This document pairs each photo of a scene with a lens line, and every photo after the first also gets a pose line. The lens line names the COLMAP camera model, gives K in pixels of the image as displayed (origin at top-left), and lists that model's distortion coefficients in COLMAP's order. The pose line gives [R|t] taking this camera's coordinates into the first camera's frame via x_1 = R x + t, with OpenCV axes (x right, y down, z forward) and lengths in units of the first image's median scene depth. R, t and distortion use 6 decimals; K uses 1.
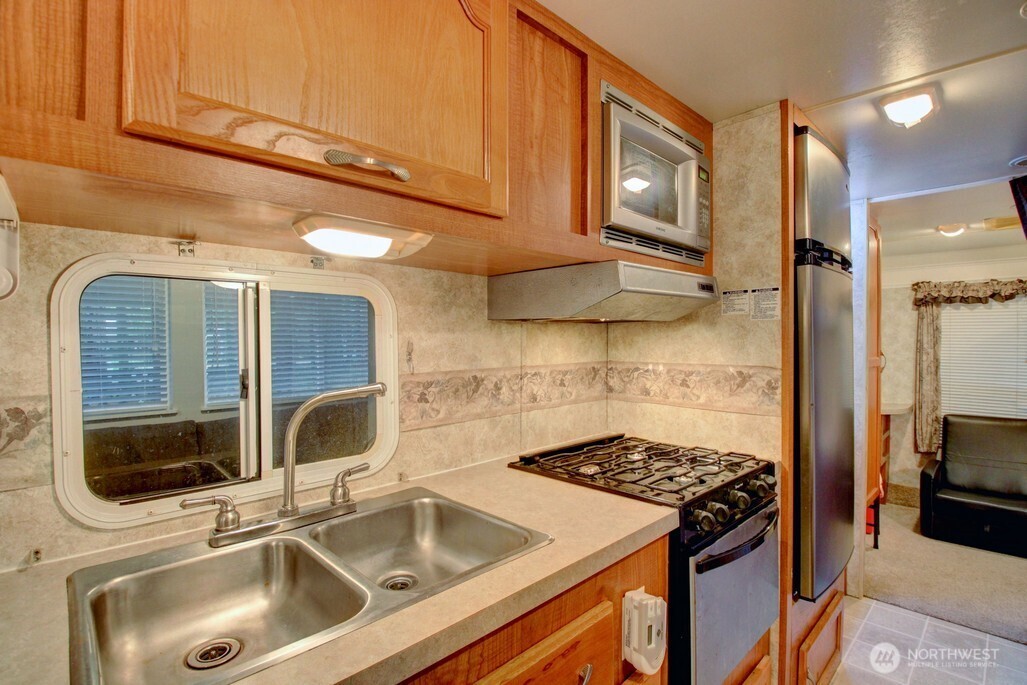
lens RADIAL K [[477.1, 0, 506.8], [0, 477.1, 349.0], [0, 0, 1]] dist [0.005910, -0.019974]
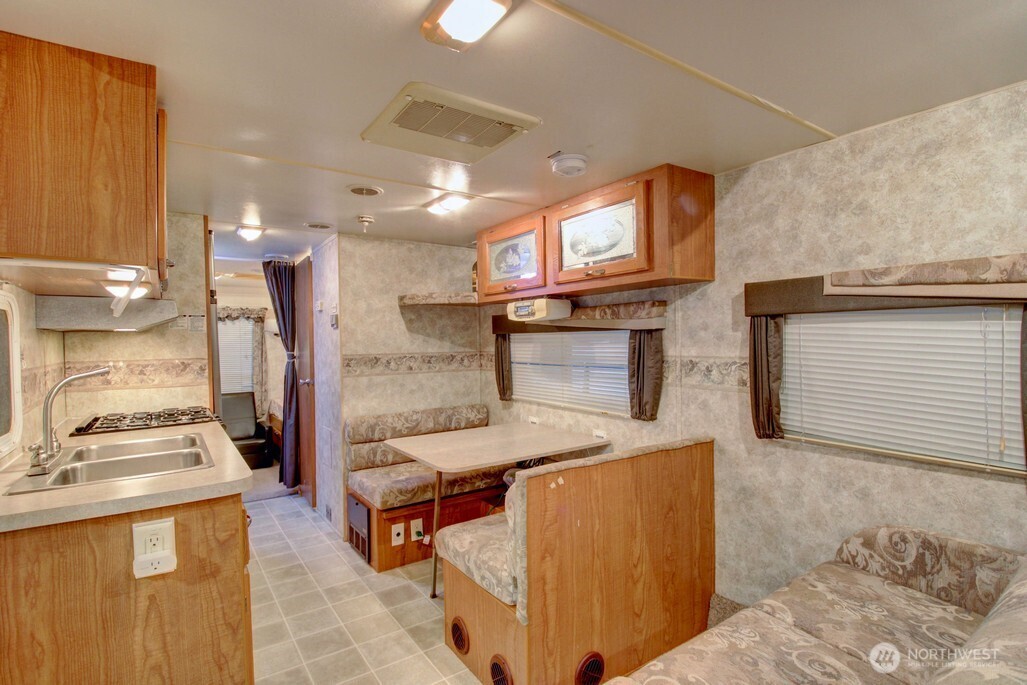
lens RADIAL K [[498.2, 0, 508.2], [0, 498.2, 348.8], [0, 0, 1]] dist [0.017169, -0.031585]
pose [[0.148842, -0.014626, 0.988753, -1.137896], [0.033347, 0.999396, 0.009763, 0.021182], [-0.988299, 0.031519, 0.149240, -0.437776]]
